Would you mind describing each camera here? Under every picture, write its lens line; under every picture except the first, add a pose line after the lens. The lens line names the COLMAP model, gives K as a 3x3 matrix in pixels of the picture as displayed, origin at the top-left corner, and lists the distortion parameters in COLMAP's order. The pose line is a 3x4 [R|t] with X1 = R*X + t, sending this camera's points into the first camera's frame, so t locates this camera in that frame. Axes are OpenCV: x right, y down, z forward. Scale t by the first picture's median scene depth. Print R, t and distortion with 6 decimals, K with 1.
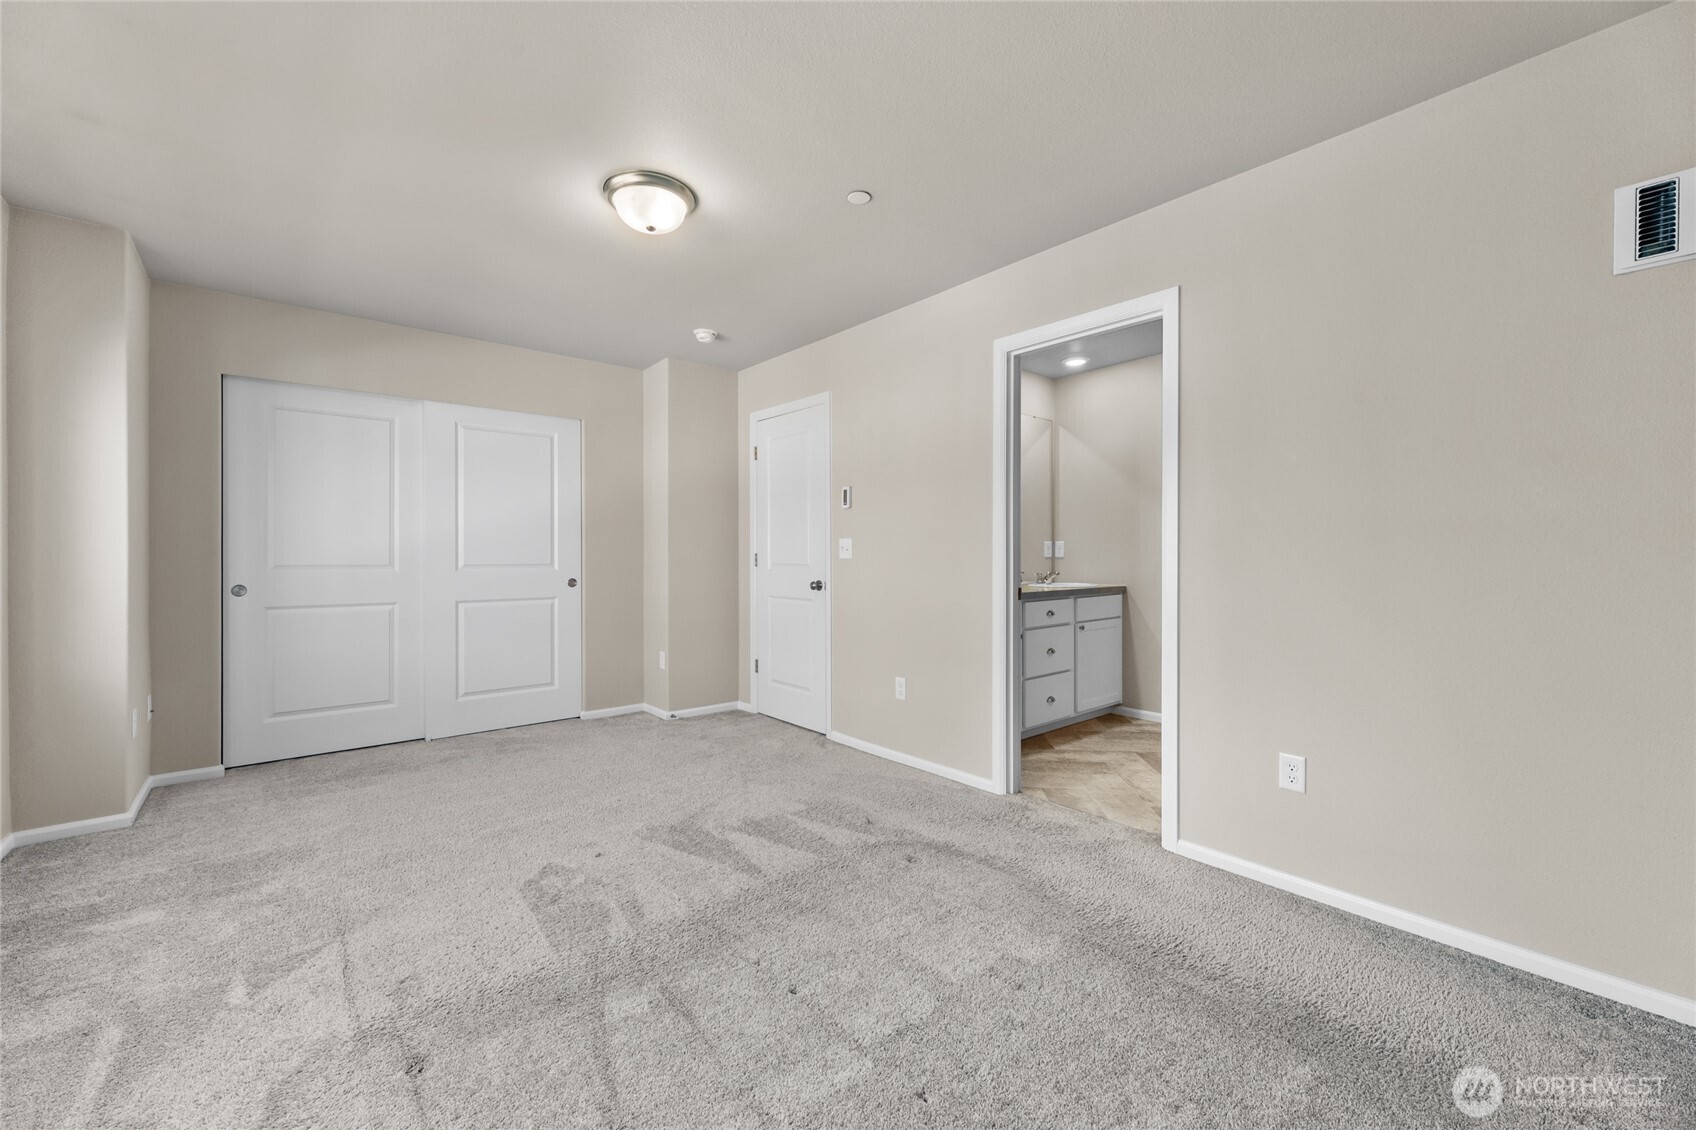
lens RADIAL K [[674.6, 0, 840.3], [0, 674.6, 568.2], [0, 0, 1]] dist [0.012537, -0.000004]
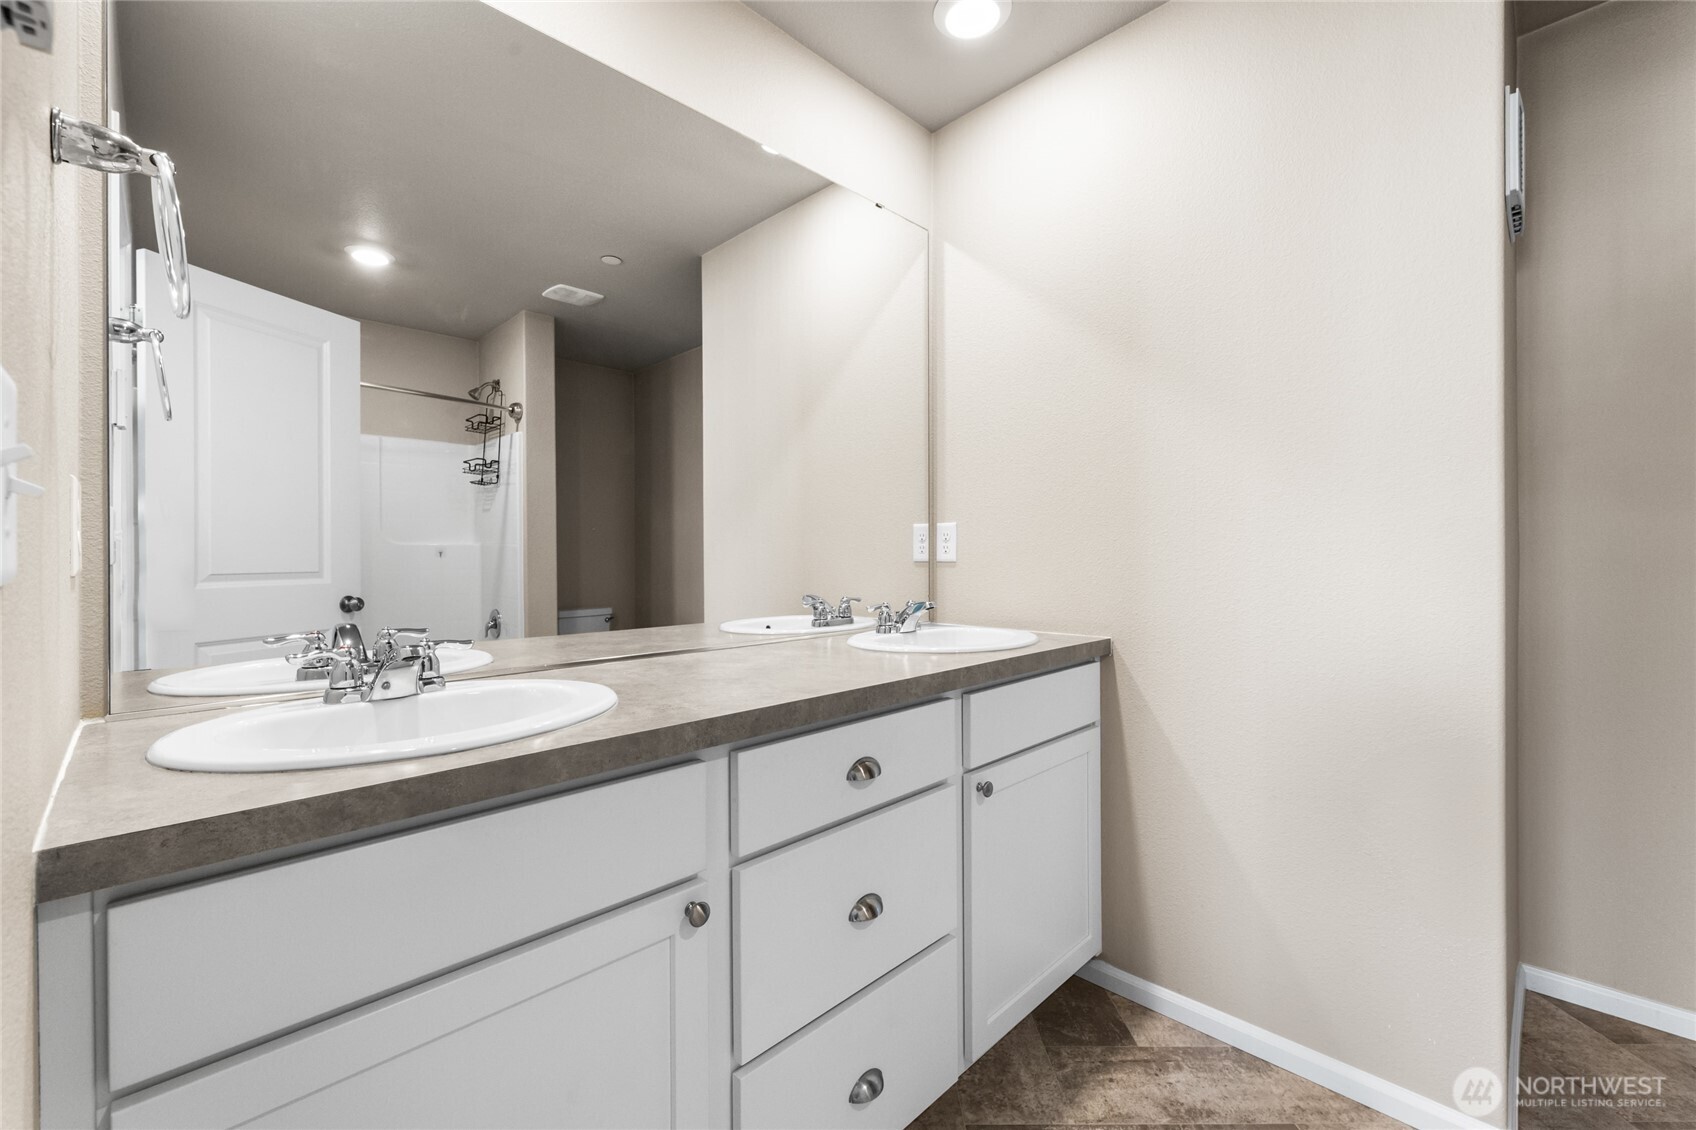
lens RADIAL K [[722.9, 0, 836.1], [0, 722.9, 582.2], [0, 0, 1]] dist [0.025043, 0.000228]
pose [[0.996424, -0.012236, 0.083602, 0.243570], [0.011234, 0.999859, 0.012444, -0.010679], [-0.083743, -0.011460, 0.996421, 0.624953]]
